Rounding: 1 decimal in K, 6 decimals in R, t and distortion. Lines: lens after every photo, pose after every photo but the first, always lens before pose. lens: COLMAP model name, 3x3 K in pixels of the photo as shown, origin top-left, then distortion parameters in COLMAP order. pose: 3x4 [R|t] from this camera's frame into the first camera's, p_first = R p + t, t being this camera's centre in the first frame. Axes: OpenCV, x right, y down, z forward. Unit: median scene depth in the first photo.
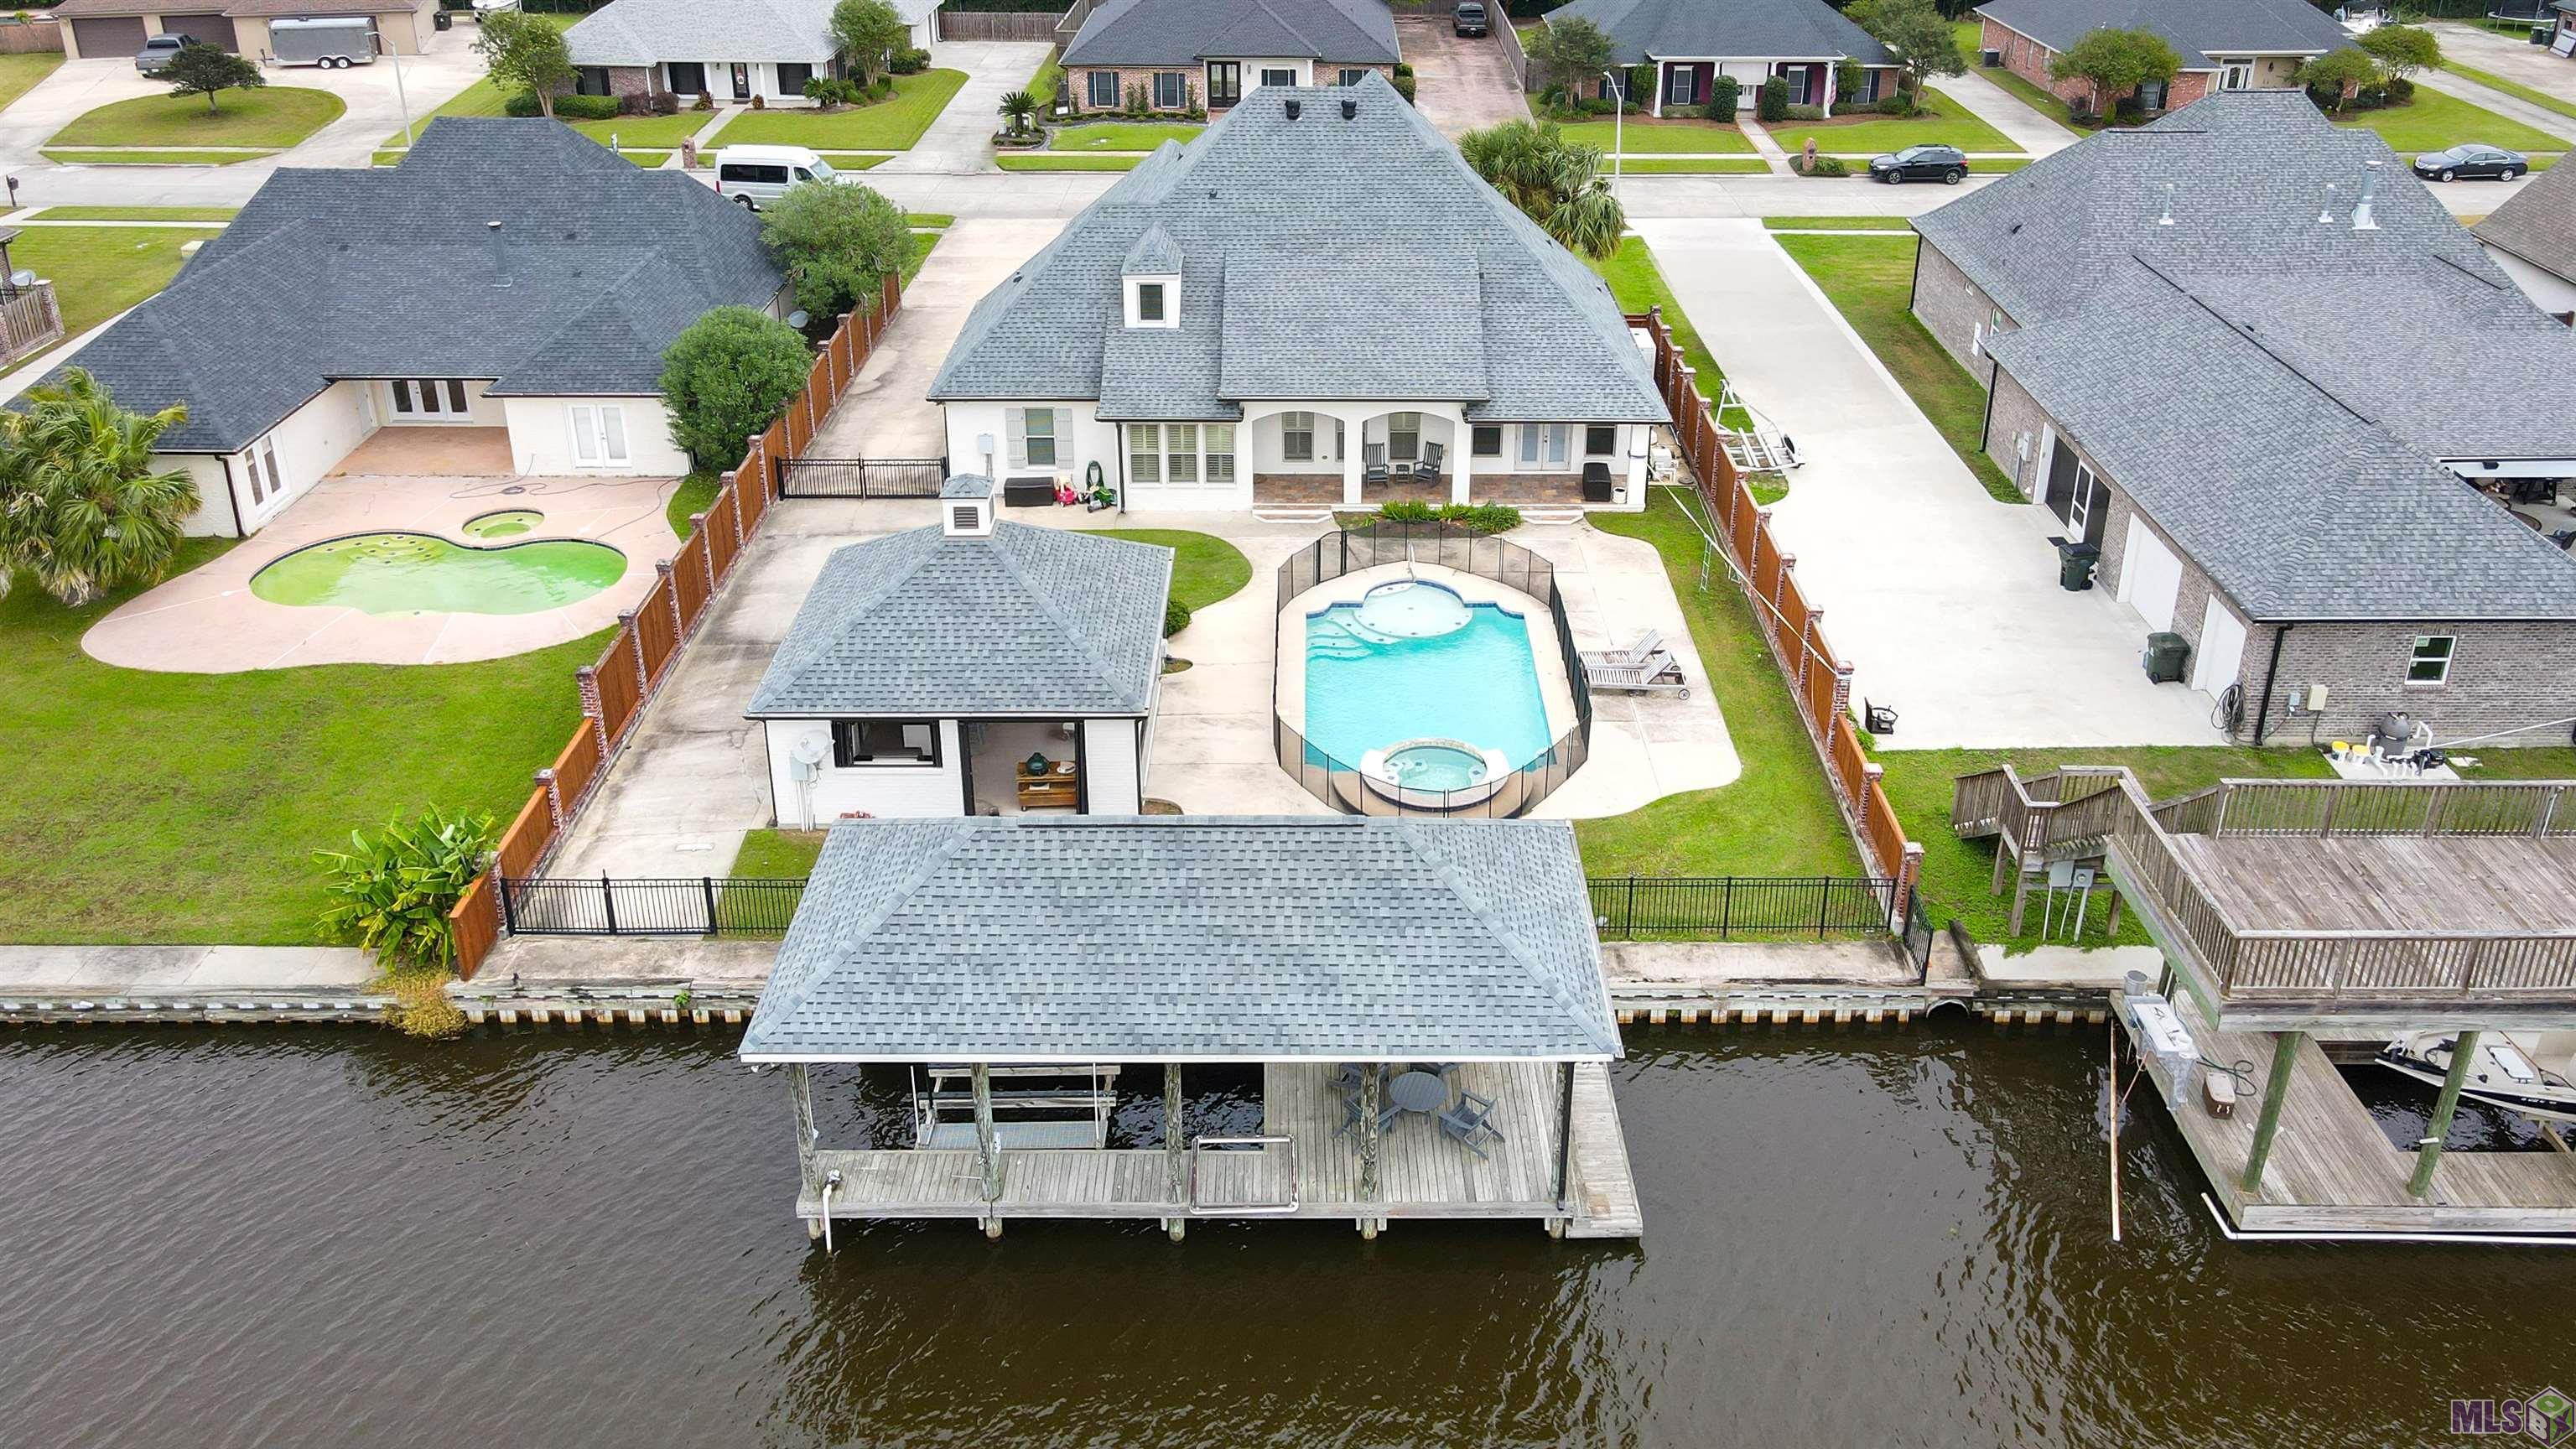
lens RADIAL K [[1796.6, 0, 1288.0], [0, 1796.6, 724.5], [0, 0, 1]] dist [-0.028558, 0.061895]
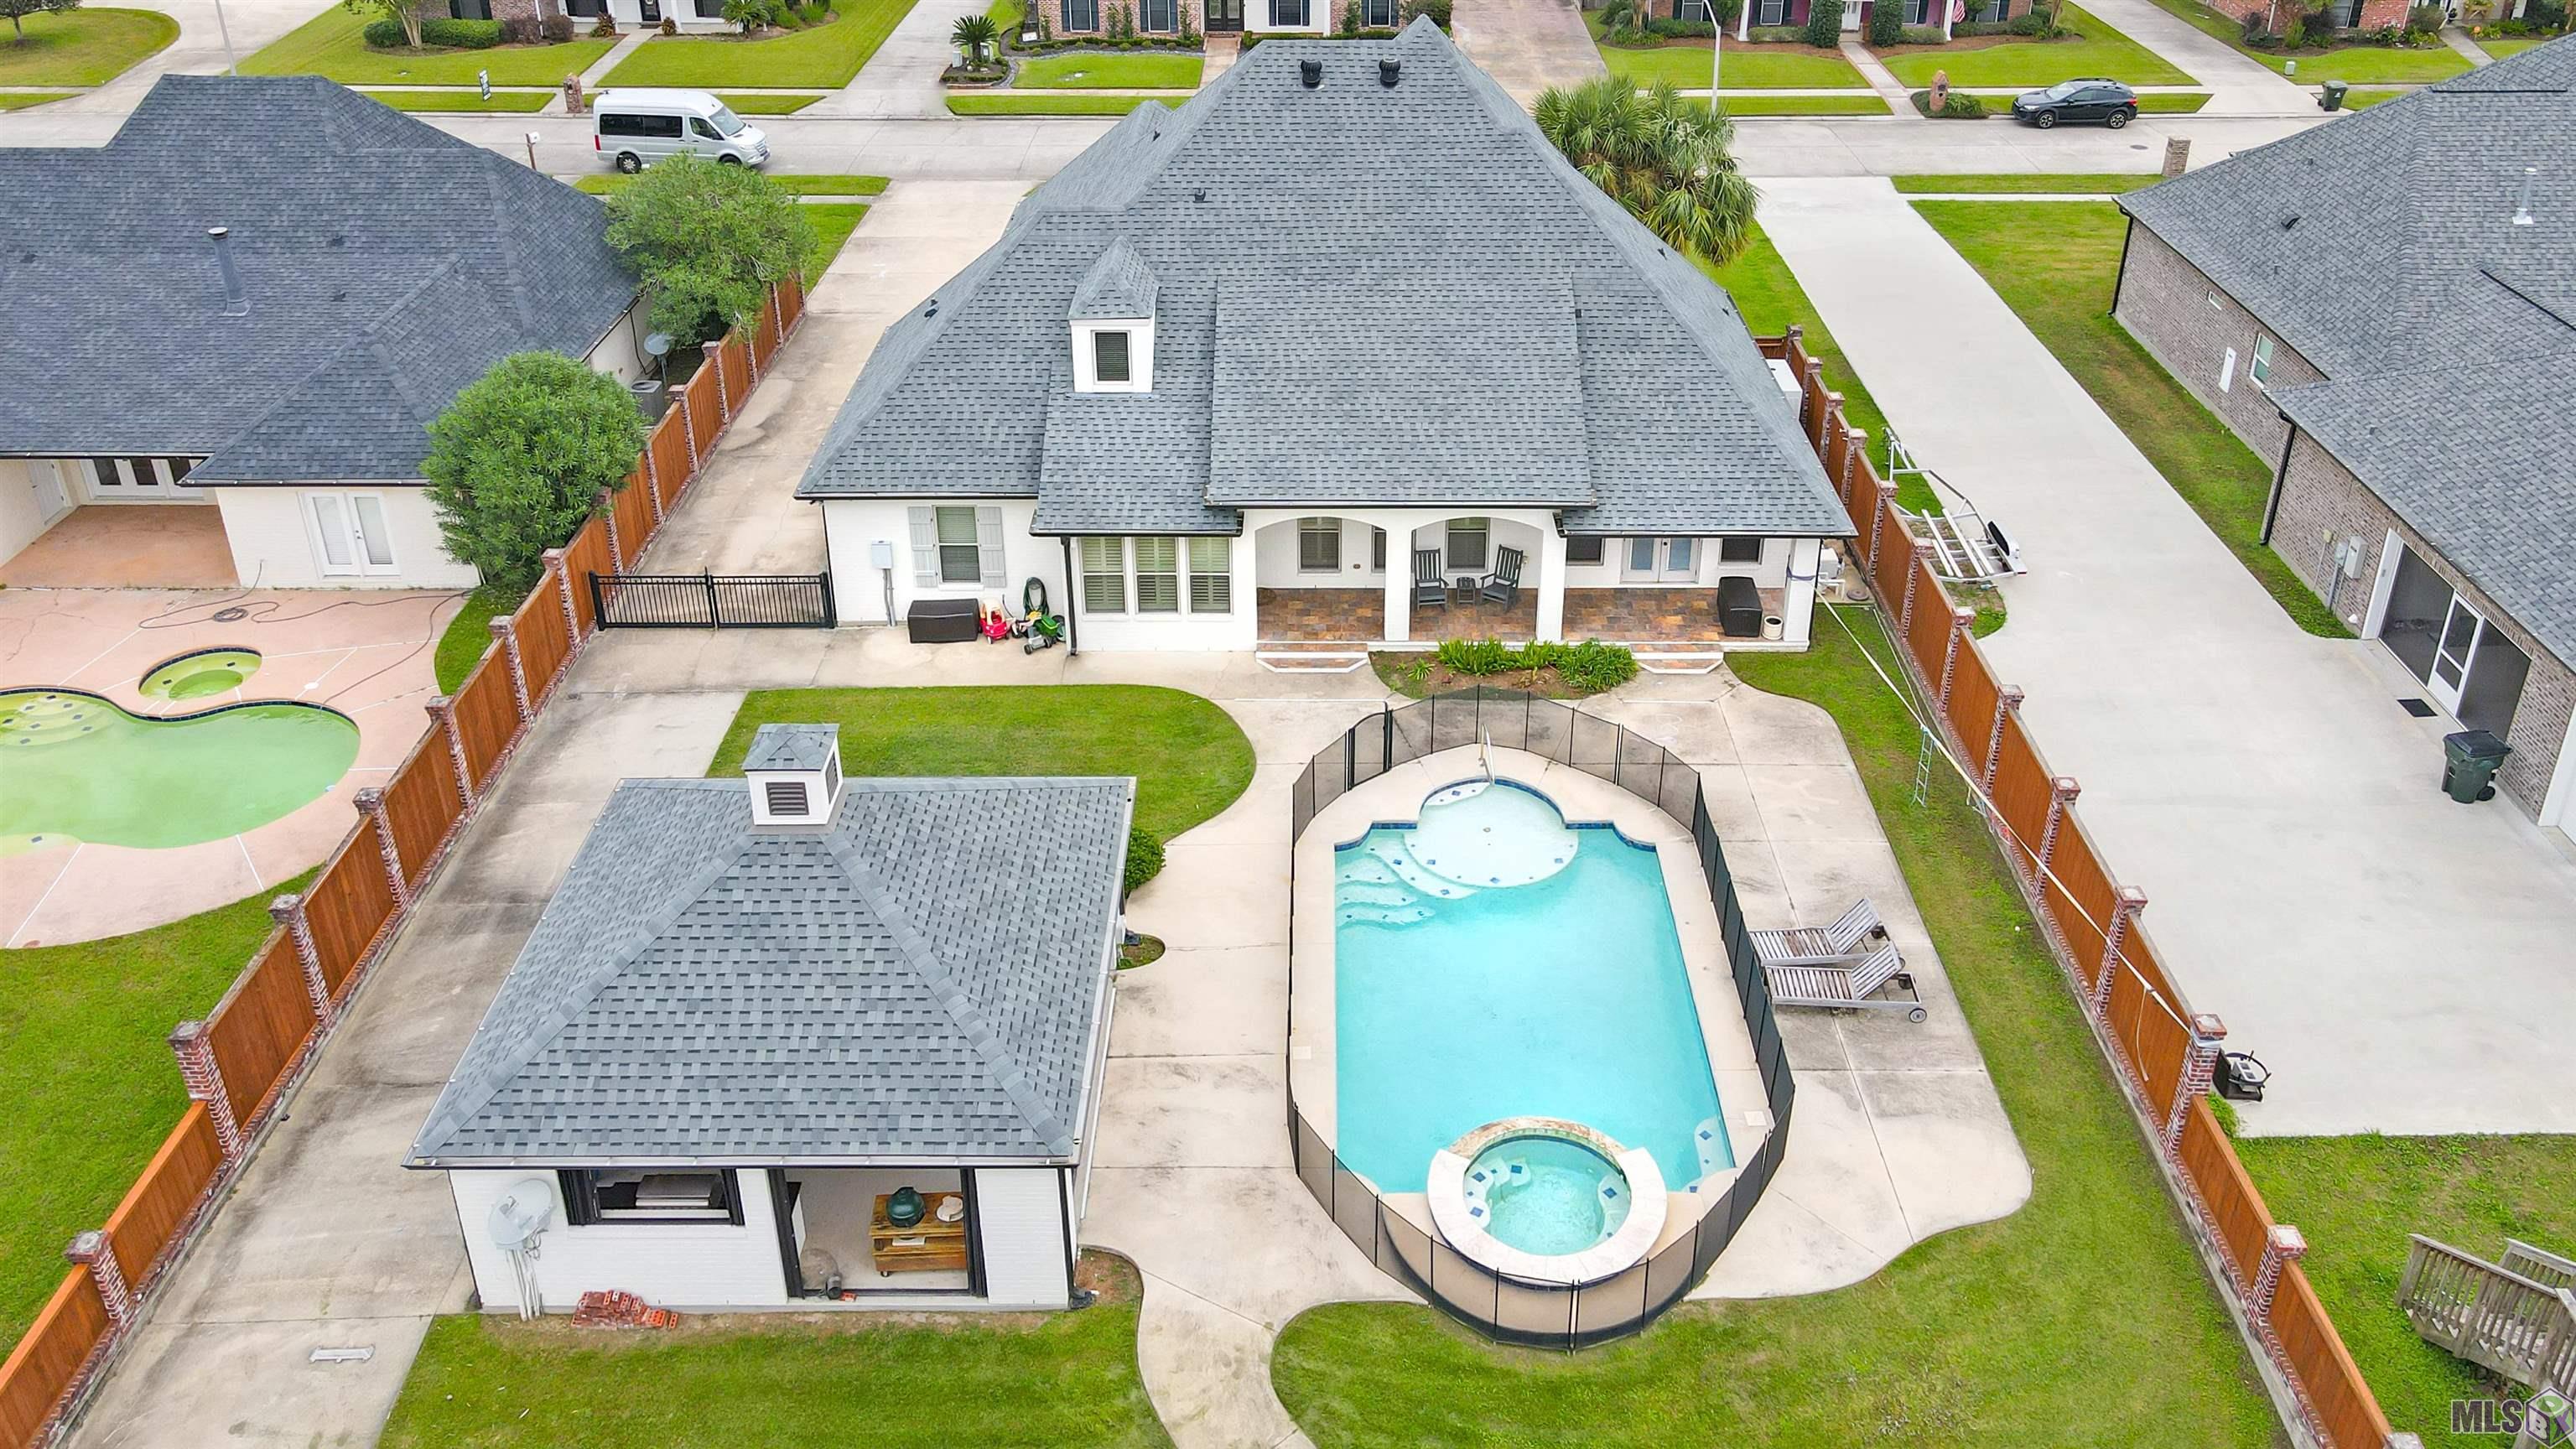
lens RADIAL K [[1856.4, 0, 1288.0], [0, 1856.4, 724.5], [0, 0, 1]] dist [-0.009415, 0.028330]
pose [[0.999979, -0.002334, -0.006100, -0.002707], [0.002572, 0.999225, 0.039271, -0.117157], [0.006004, -0.039285, 0.999210, 0.259941]]
